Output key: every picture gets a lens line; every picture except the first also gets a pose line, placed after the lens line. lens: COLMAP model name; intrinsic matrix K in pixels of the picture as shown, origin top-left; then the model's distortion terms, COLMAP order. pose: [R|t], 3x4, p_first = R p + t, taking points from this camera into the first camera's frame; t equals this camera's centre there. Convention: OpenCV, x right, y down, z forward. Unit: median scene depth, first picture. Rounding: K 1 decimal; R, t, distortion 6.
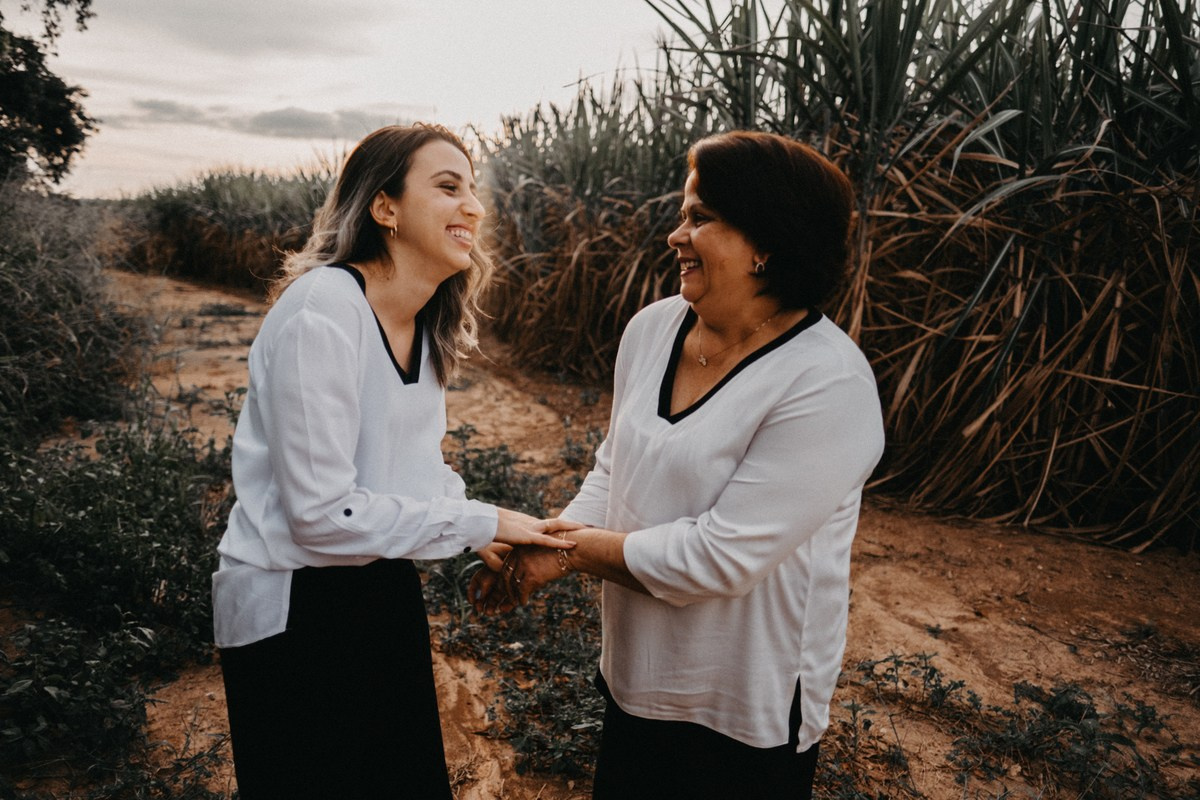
lens RADIAL K [[848.2, 0, 598.2], [0, 848.2, 395.5], [0, 0, 1]] dist [-0.016052, 0.006962]
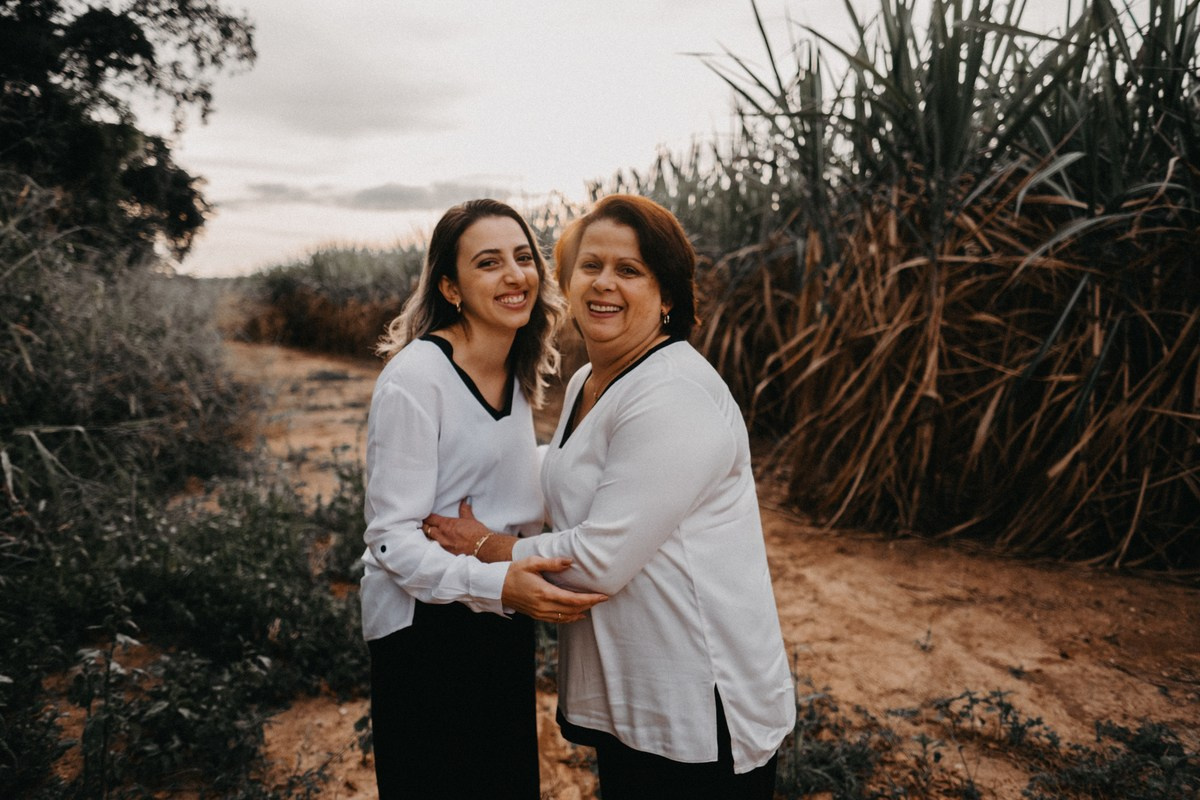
lens RADIAL K [[848.2, 0, 597.2], [0, 848.2, 396.3], [0, 0, 1]] dist [-0.016052, 0.006962]
pose [[0.993667, -0.028721, -0.108634, 0.012737], [0.021605, 0.997578, -0.066119, 0.005218], [0.110270, 0.063353, 0.991881, -0.030978]]
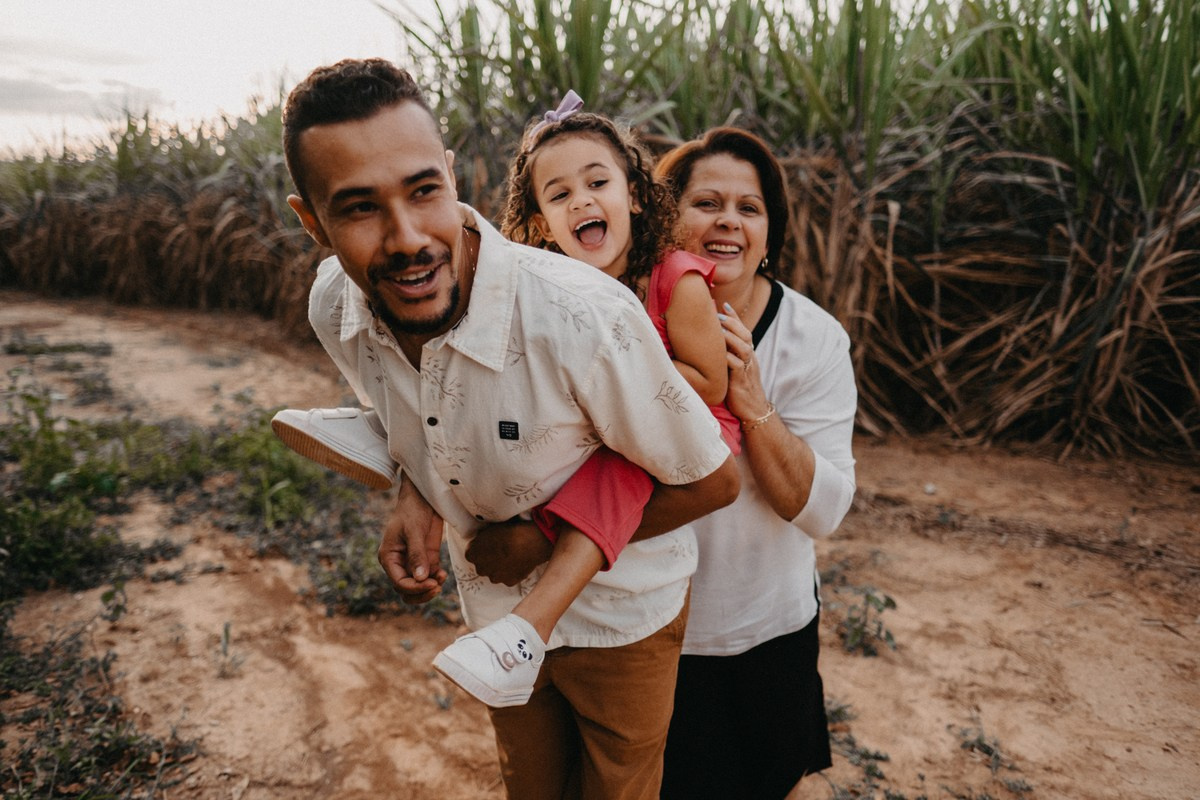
lens RADIAL K [[848.2, 0, 601.8], [0, 848.2, 400.5], [0, 0, 1]] dist [-0.016052, 0.006962]
pose [[0.961541, -0.091142, 0.259099, 0.000781], [0.080960, 0.995476, 0.049721, 0.026569], [-0.262459, -0.026832, 0.964570, -0.143414]]
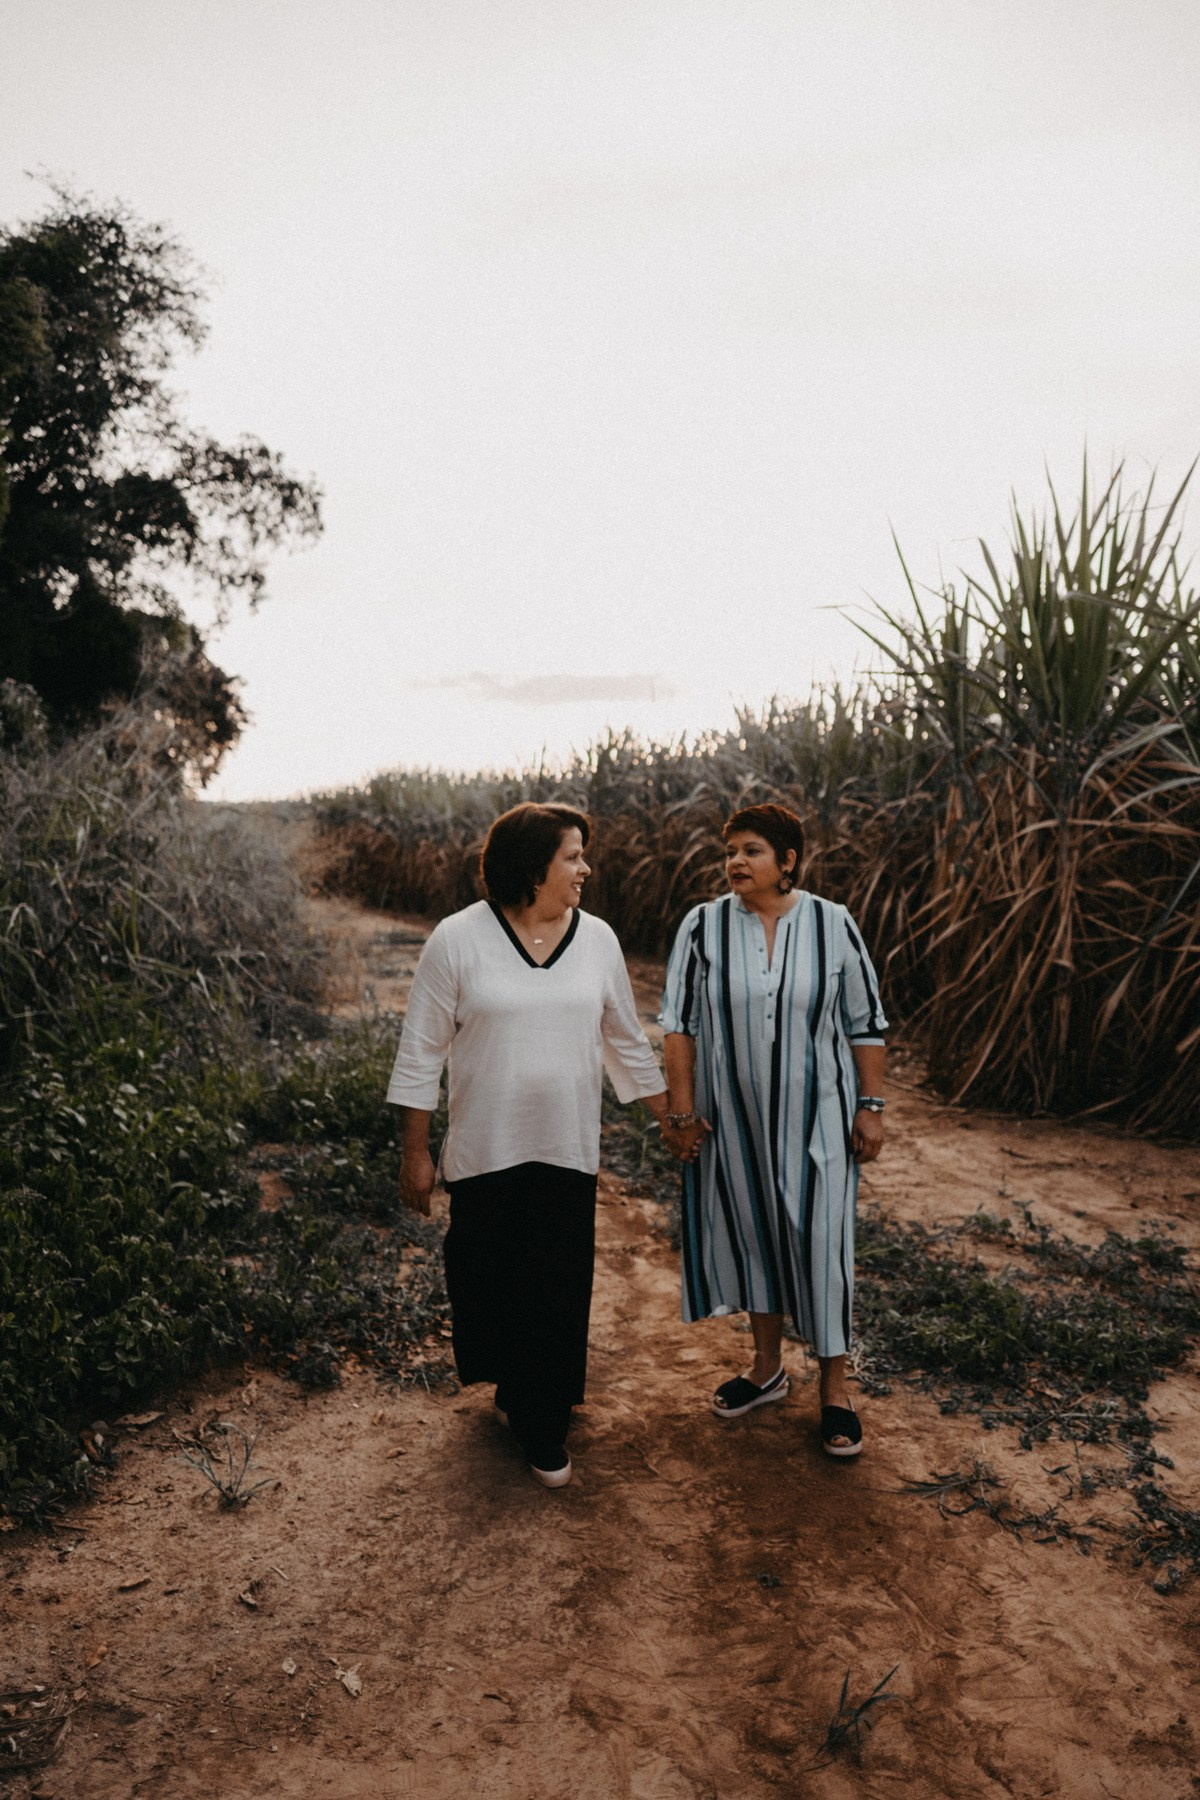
lens RADIAL K [[1272.4, 0, 579.8], [0, 1272.4, 892.5], [0, 0, 1]] dist [-0.016052, 0.006962]
pose [[0.968358, -0.009239, -0.249396, 0.098882], [-0.026639, 0.989779, -0.140103, 0.062015], [0.248141, 0.142313, 0.958213, -0.386617]]
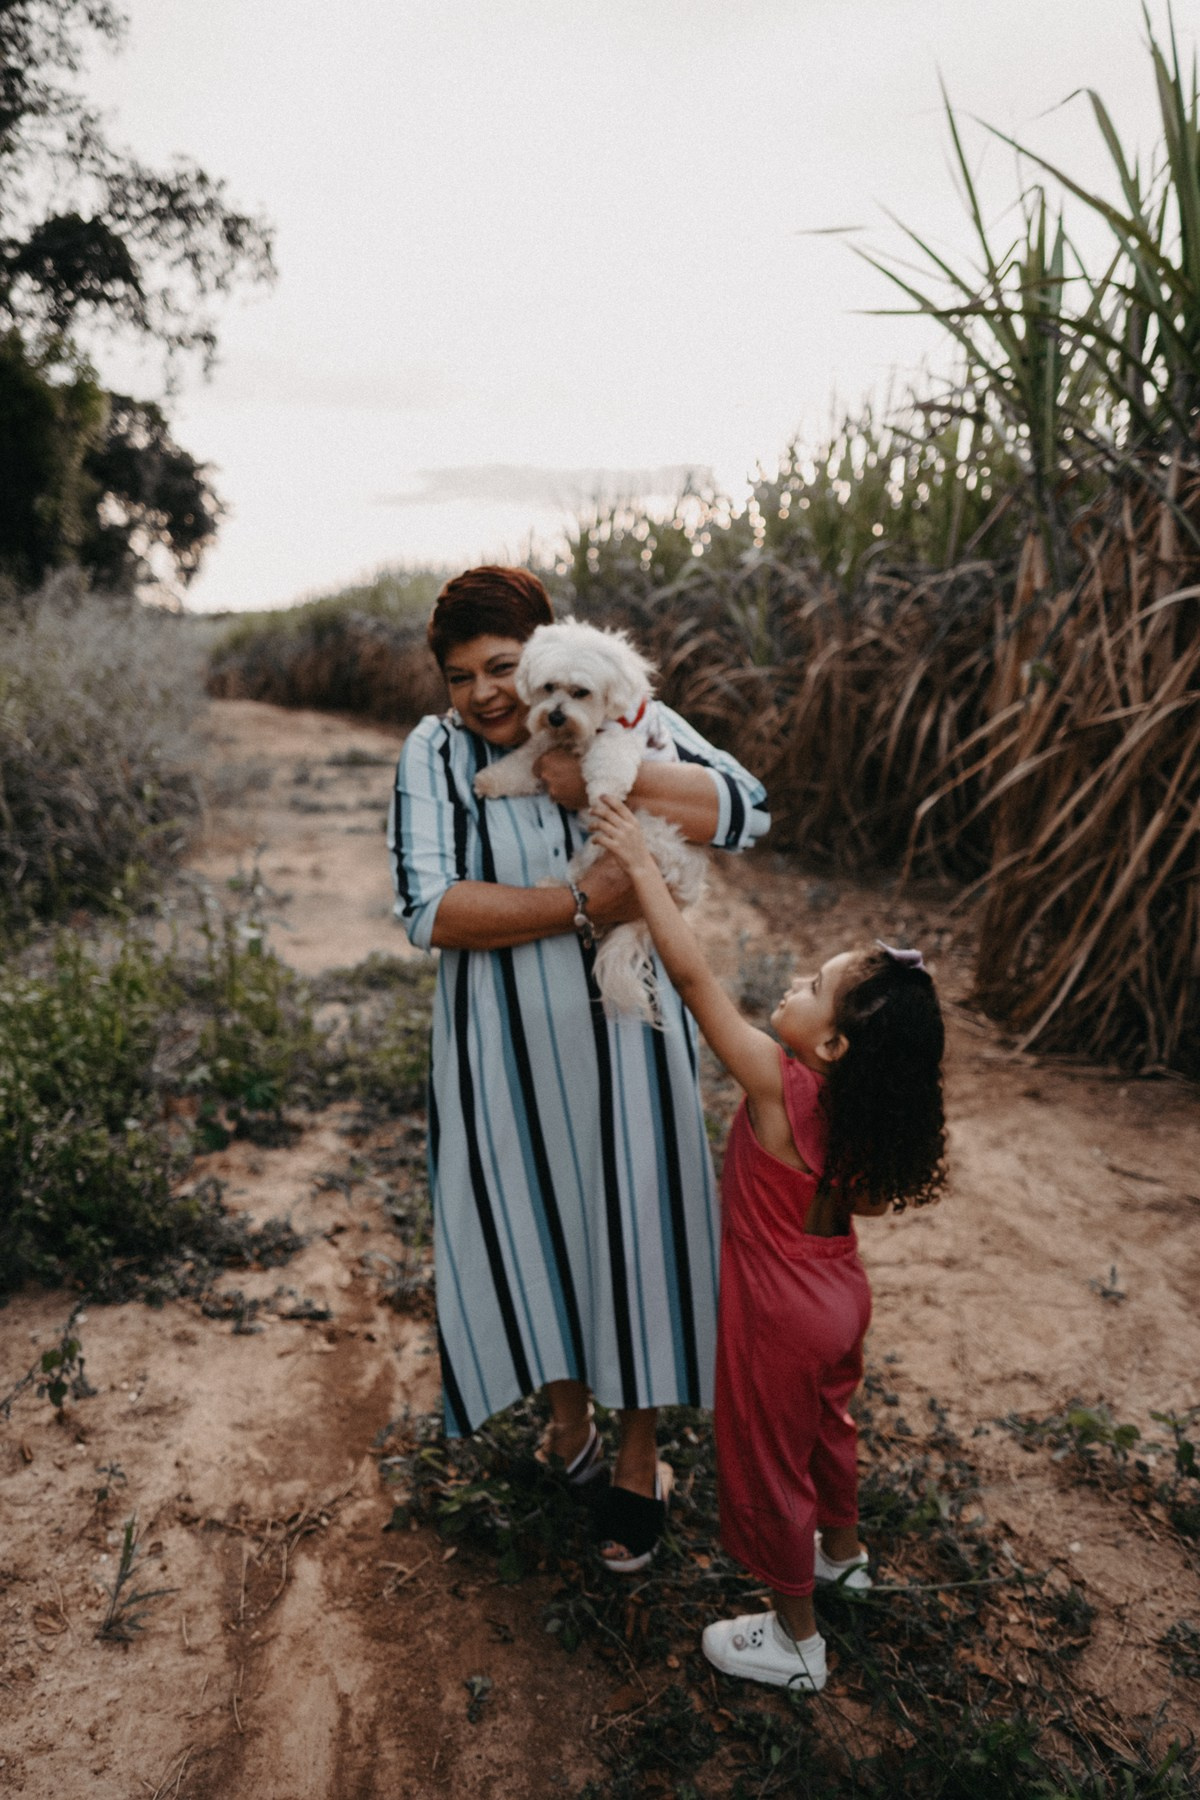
lens RADIAL K [[1272.4, 0, 584.7], [0, 1272.4, 893.5], [0, 0, 1]] dist [-0.016052, 0.006962]
pose [[0.959295, 0.020528, -0.281659, 0.104823], [-0.017614, 0.999762, 0.012872, -0.011287], [0.281857, -0.007387, 0.959428, 0.055916]]
